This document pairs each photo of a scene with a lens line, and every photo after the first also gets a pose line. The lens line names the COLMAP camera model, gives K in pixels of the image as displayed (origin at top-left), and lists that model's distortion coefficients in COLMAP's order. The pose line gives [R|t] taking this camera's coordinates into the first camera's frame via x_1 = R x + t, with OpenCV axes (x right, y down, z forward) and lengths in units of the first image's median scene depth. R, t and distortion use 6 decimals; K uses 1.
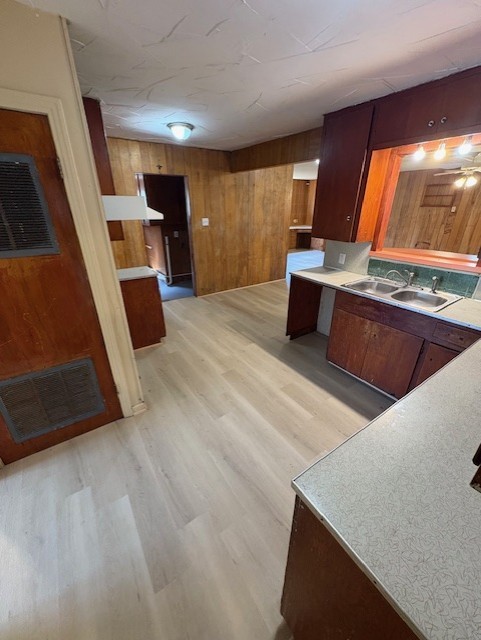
lens RADIAL K [[255.3, 0, 240.5], [0, 255.3, 320.0], [0, 0, 1]] dist [0.000874, 0.000125]
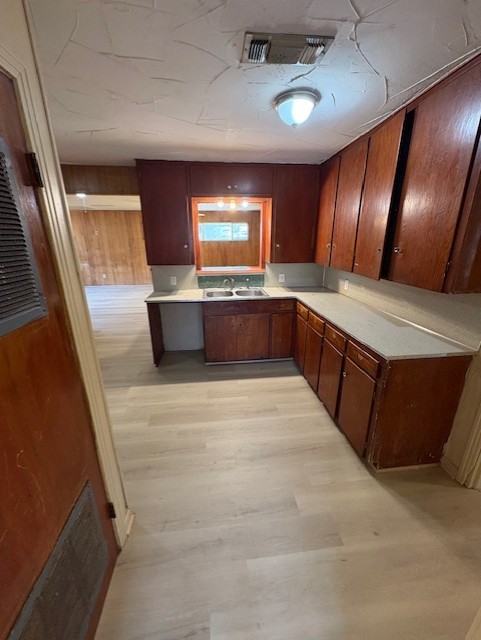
lens RADIAL K [[255.3, 0, 240.5], [0, 255.3, 320.0], [0, 0, 1]] dist [0.000874, 0.000125]
pose [[0.470425, -0.274433, 0.838681, -0.612759], [0.371069, 0.923820, 0.094156, -0.089399], [-0.800630, 0.266915, 0.536422, 0.227013]]
